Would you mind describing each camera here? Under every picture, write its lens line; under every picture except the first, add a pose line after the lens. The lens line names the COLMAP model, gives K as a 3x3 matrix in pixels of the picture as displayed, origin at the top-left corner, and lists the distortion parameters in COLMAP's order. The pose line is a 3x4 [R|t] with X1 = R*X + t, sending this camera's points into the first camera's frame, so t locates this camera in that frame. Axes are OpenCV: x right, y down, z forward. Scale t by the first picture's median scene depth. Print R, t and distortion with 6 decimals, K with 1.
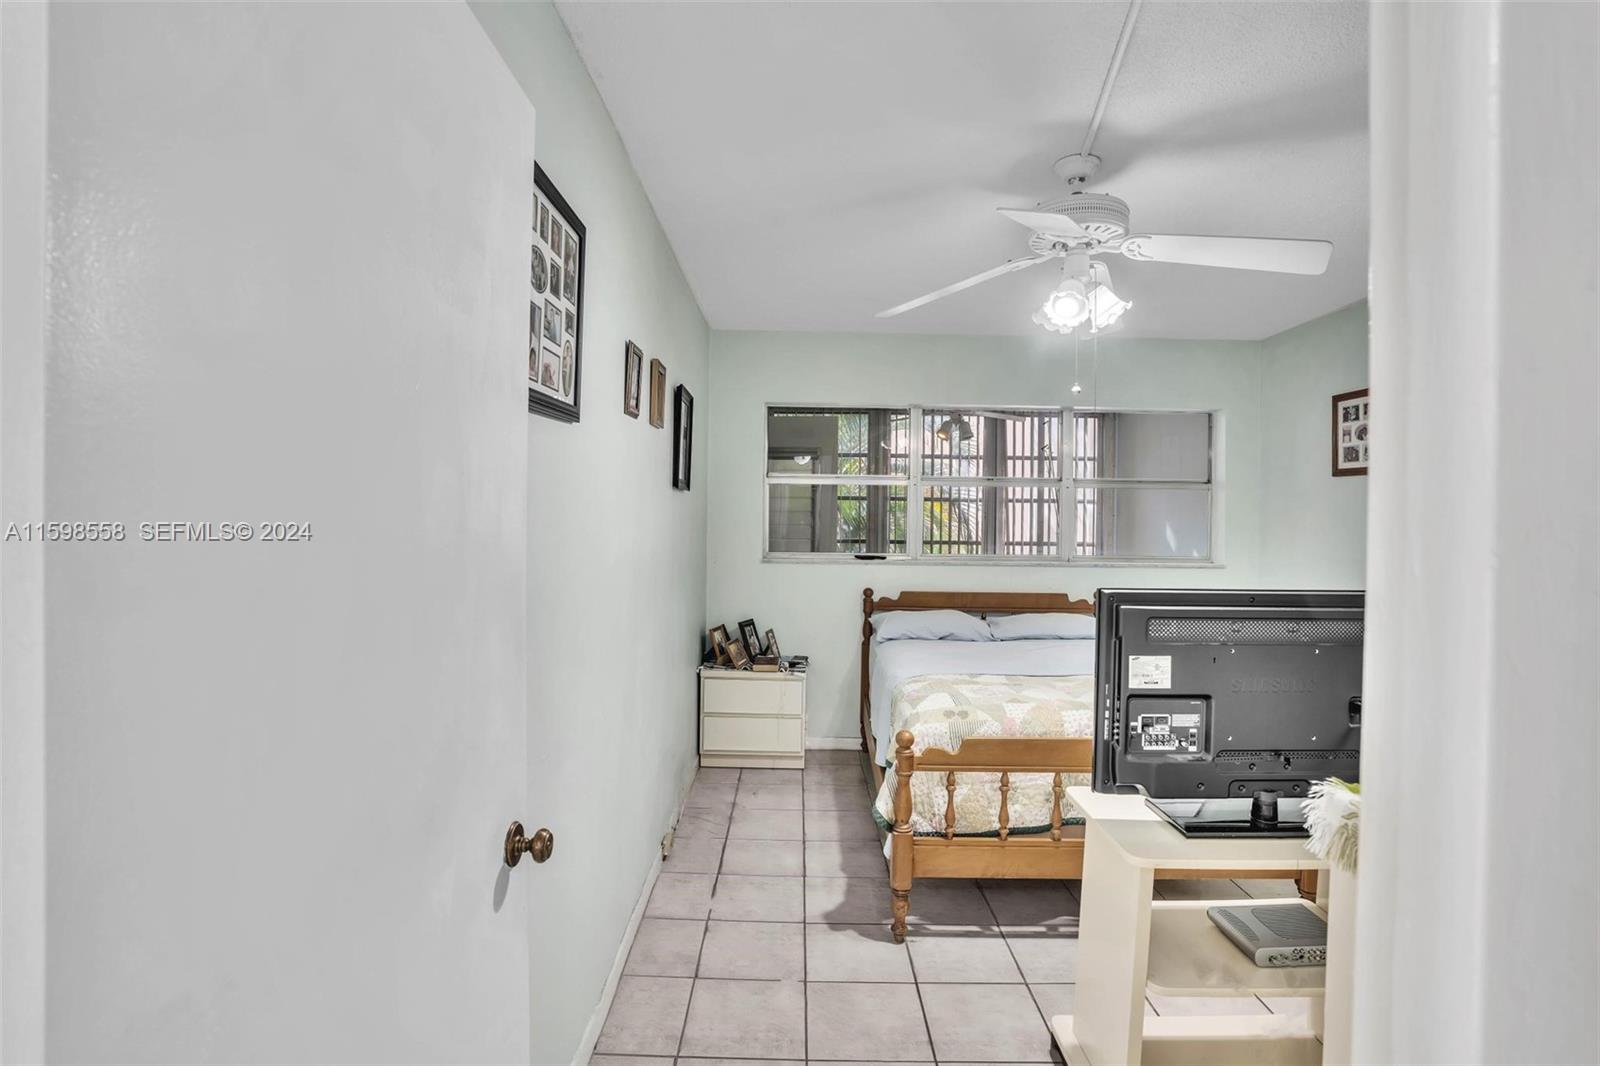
lens RADIAL K [[761.3, 0, 797.6], [0, 761.3, 508.6], [0, 0, 1]] dist [-0.061936, 0.023915]
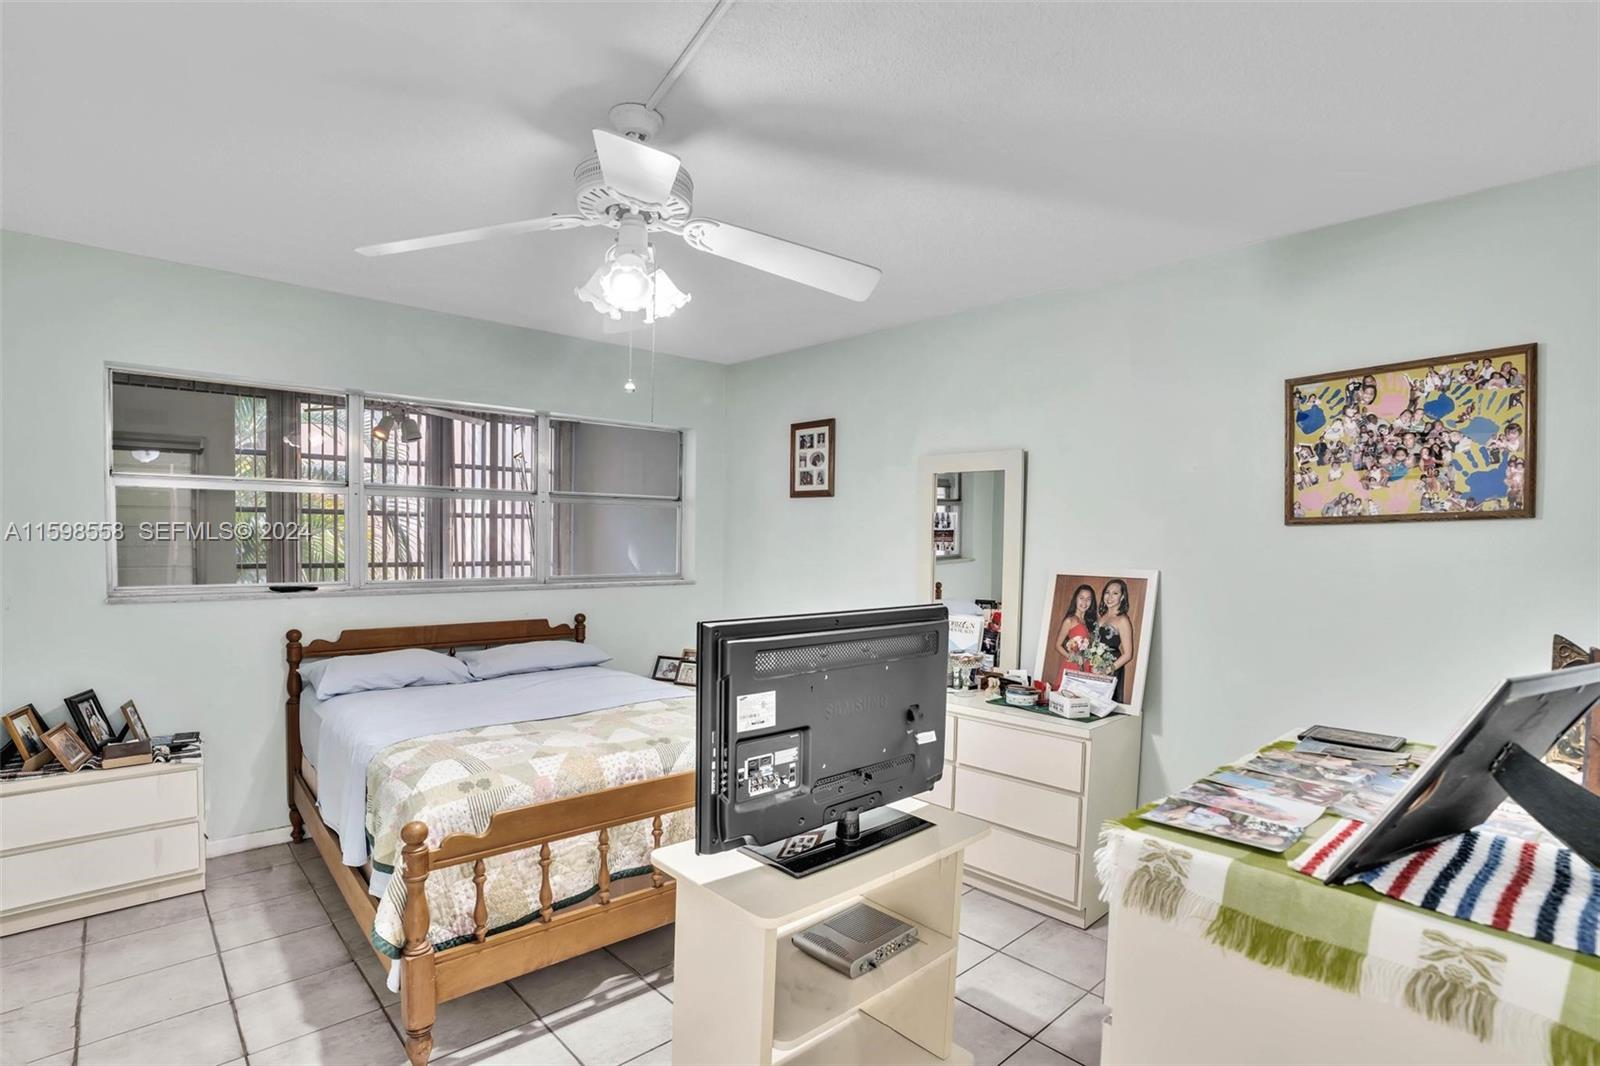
lens RADIAL K [[776.1, 0, 809.9], [0, 776.1, 578.0], [0, 0, 1]] dist [-0.069696, 0.027762]
pose [[0.731149, -0.040011, 0.681044, -0.043777], [-0.008282, 0.997685, 0.067505, -0.001833], [-0.682168, -0.054996, 0.729125, 0.114483]]
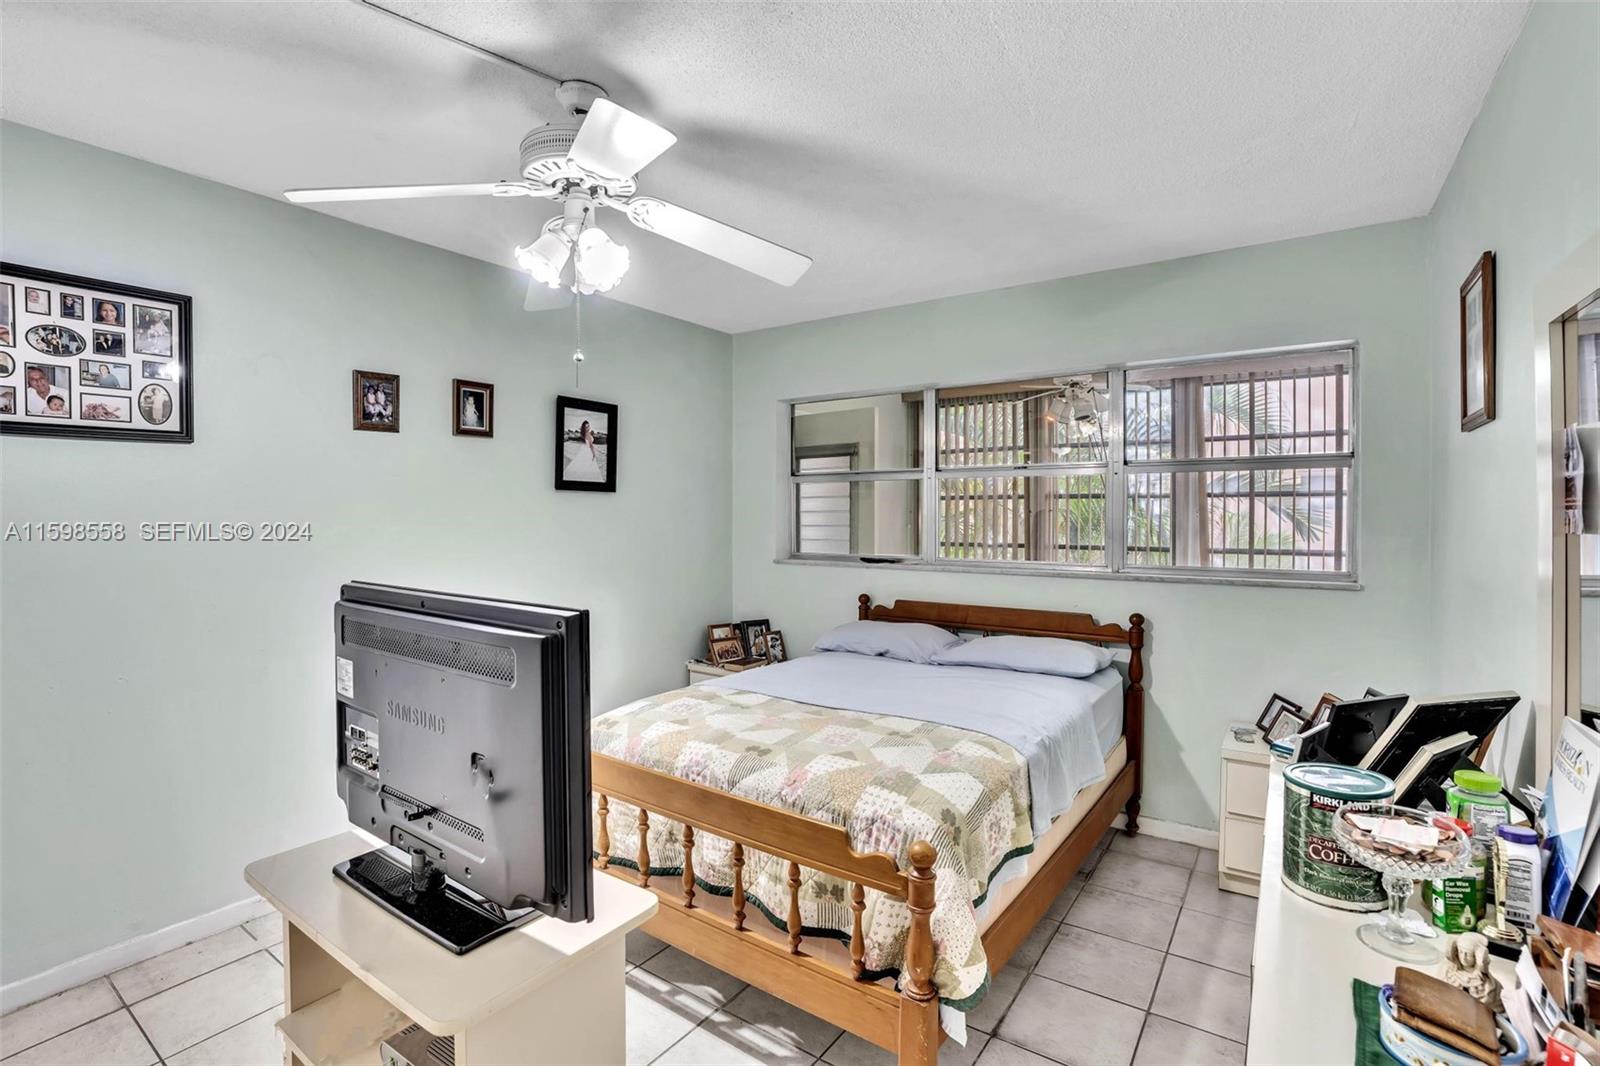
lens RADIAL K [[761.3, 0, 797.6], [0, 761.3, 508.6], [0, 0, 1]] dist [-0.061936, 0.023915]
pose [[0.814517, -0.019224, -0.579821, 0.581672], [0.014788, 0.999814, -0.012377, 0.013536], [0.579951, 0.001507, 0.814650, 0.232162]]
